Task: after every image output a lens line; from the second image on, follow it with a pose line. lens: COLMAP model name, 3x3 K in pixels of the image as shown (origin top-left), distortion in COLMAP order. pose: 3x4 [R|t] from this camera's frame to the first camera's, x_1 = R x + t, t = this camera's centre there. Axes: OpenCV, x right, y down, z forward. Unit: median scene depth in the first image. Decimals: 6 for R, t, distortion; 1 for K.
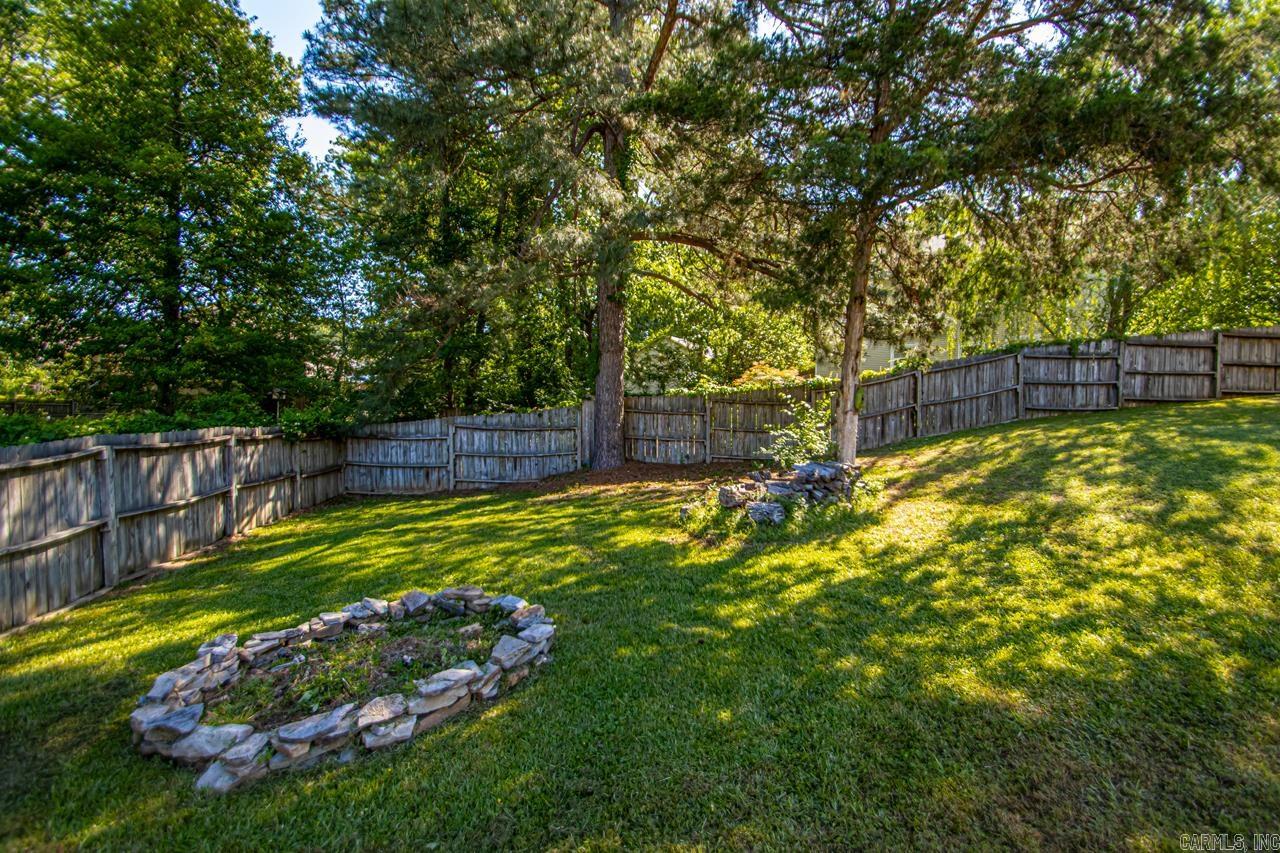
lens RADIAL K [[599.0, 0, 646.1], [0, 599.0, 429.4], [0, 0, 1]] dist [0.021088, -0.019447]
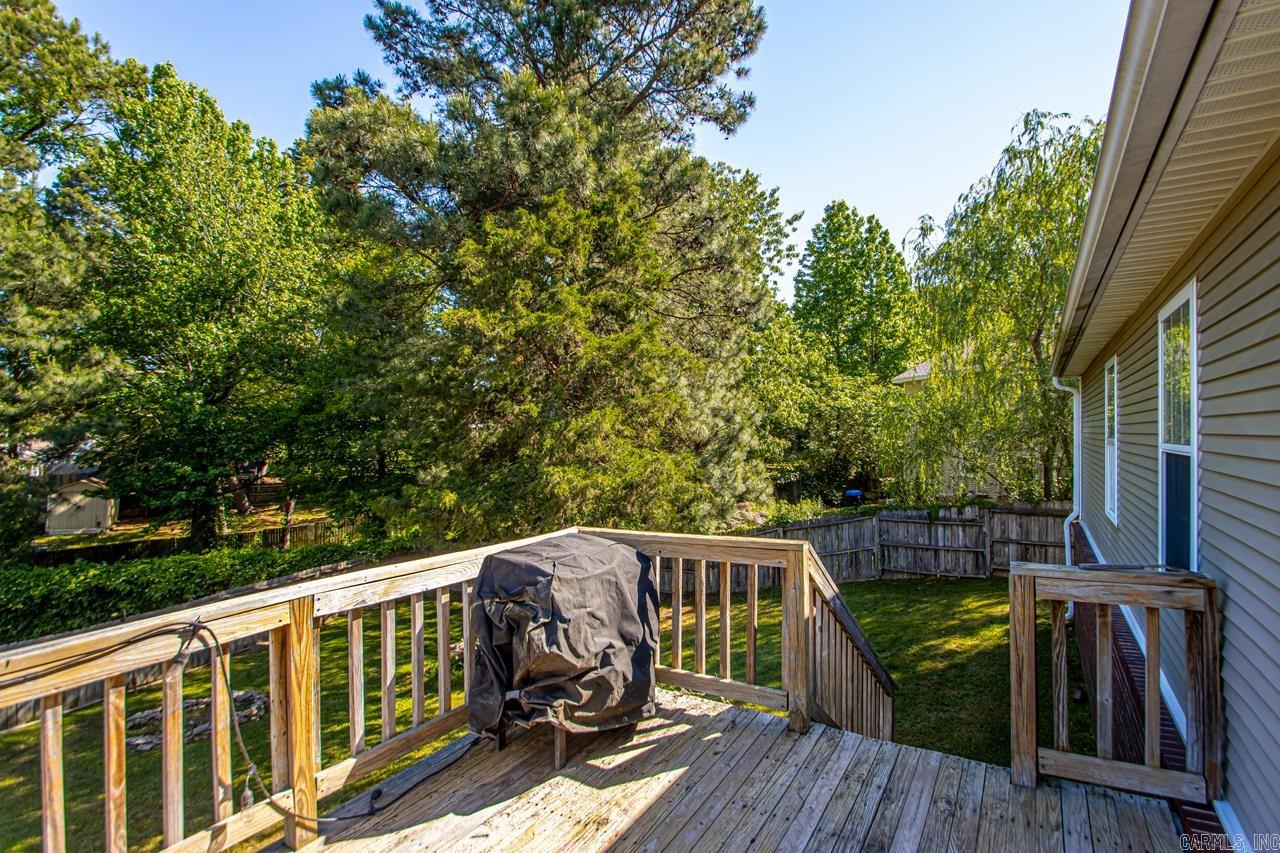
lens RADIAL K [[613.2, 0, 648.4], [0, 613.2, 437.2], [0, 0, 1]] dist [0.018680, -0.019697]
pose [[0.859836, -0.014712, -0.510359, 1.886210], [0.010653, 0.999884, -0.010876, -0.581862], [0.510460, 0.003915, 0.859893, -0.281262]]
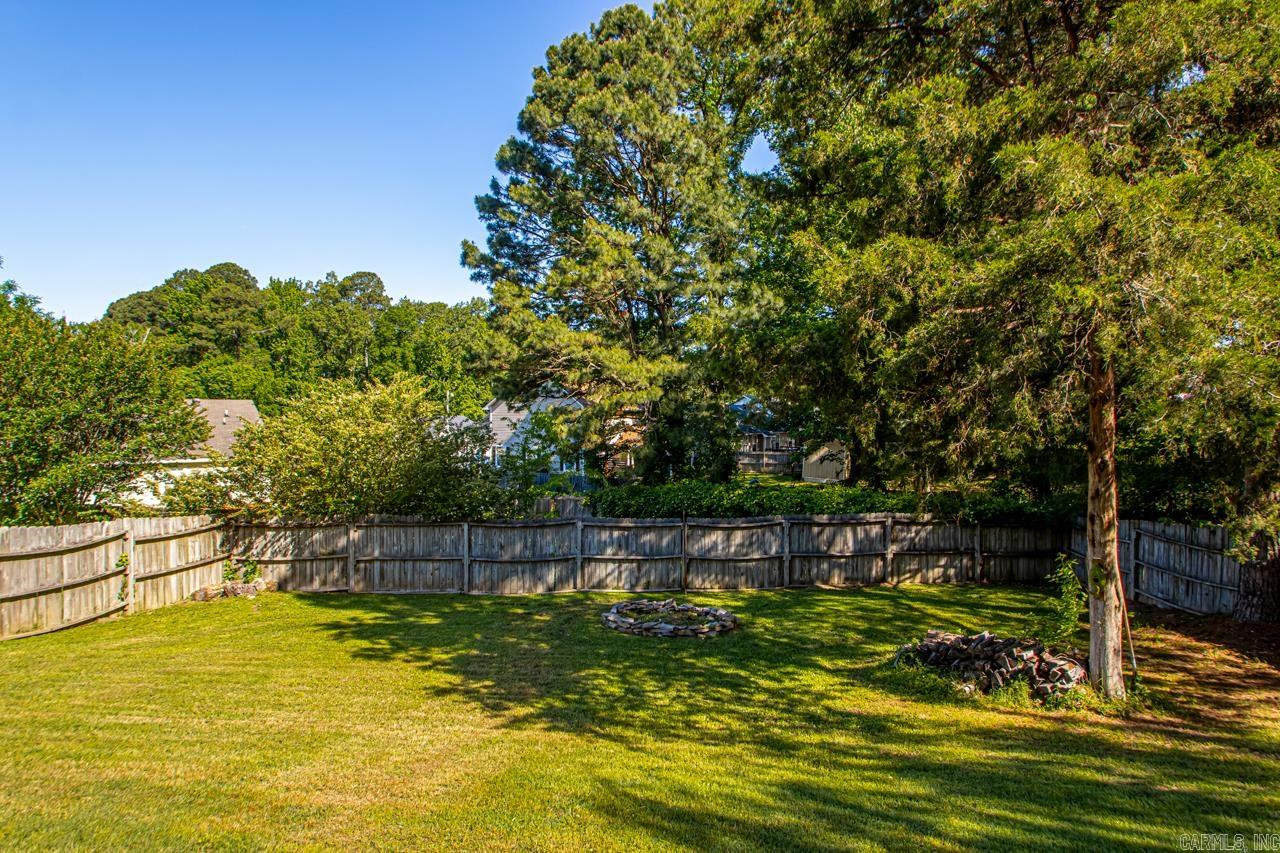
lens RADIAL K [[716.9, 0, 641.0], [0, 716.9, 440.2], [0, 0, 1]] dist [0.000535, -0.000500]
pose [[-0.085504, 0.019844, -0.996140, 1.770958], [-0.027096, 0.999386, 0.022234, -0.314972], [0.995969, 0.028893, -0.084914, 0.713647]]
